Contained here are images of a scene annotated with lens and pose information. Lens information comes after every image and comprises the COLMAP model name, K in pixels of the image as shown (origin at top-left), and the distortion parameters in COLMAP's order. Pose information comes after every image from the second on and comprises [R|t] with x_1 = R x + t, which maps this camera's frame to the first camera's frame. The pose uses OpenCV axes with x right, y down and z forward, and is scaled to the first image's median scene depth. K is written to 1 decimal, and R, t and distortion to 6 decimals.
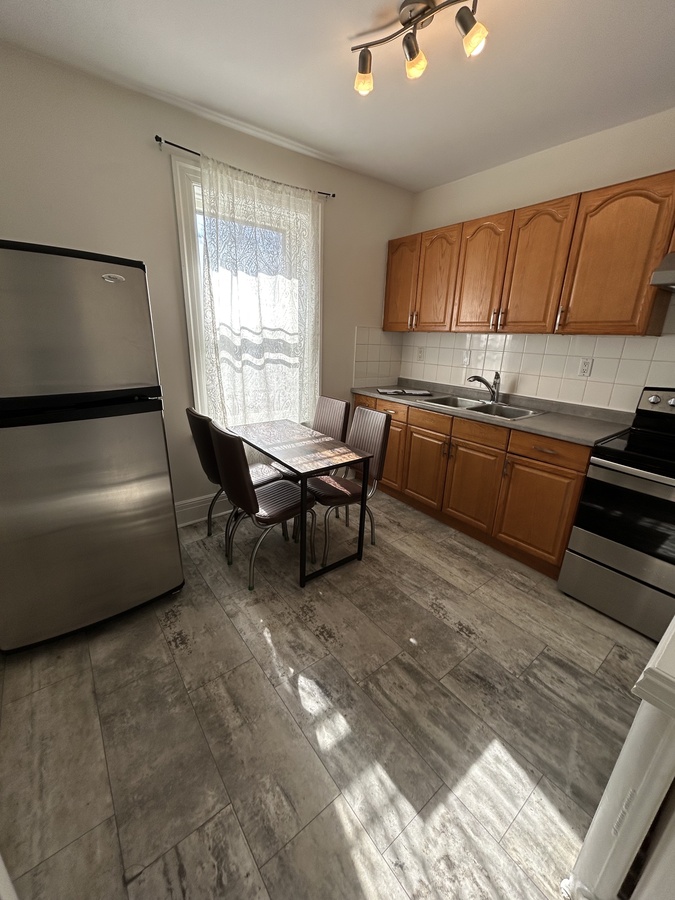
lens RADIAL K [[362.3, 0, 337.6], [0, 362.3, 449.9], [0, 0, 1]] dist [0.000063, -0.000197]
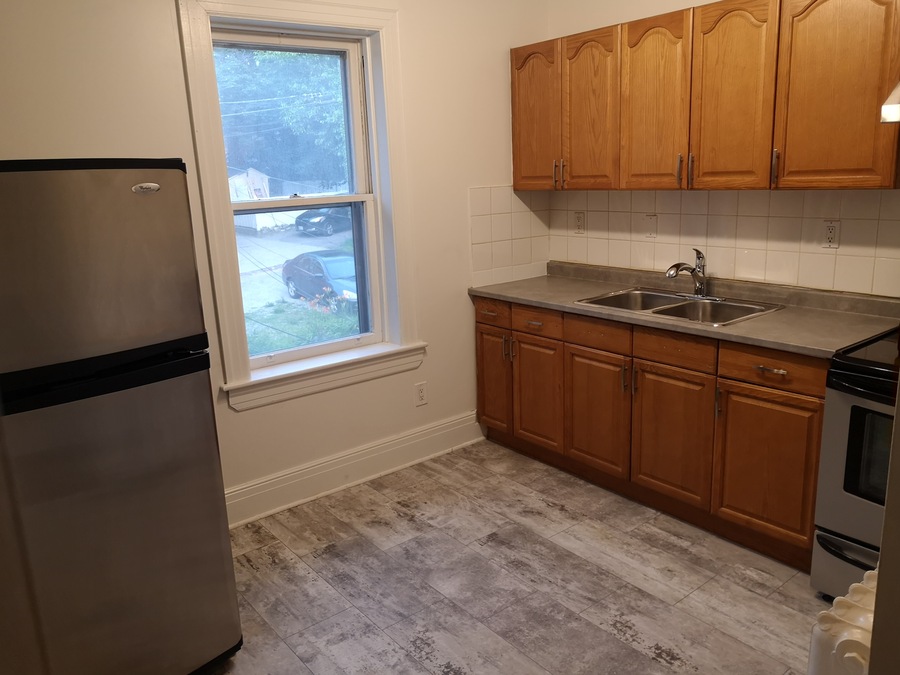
lens RADIAL K [[718.2, 0, 455.8], [0, 718.2, 353.2], [0, 0, 1]] dist [0.069073, -0.066135]
pose [[0.997134, -0.075654, -0.000909, 0.016634], [0.075501, 0.995757, -0.052614, -0.002972], [0.004886, 0.052395, 0.998615, -0.307018]]
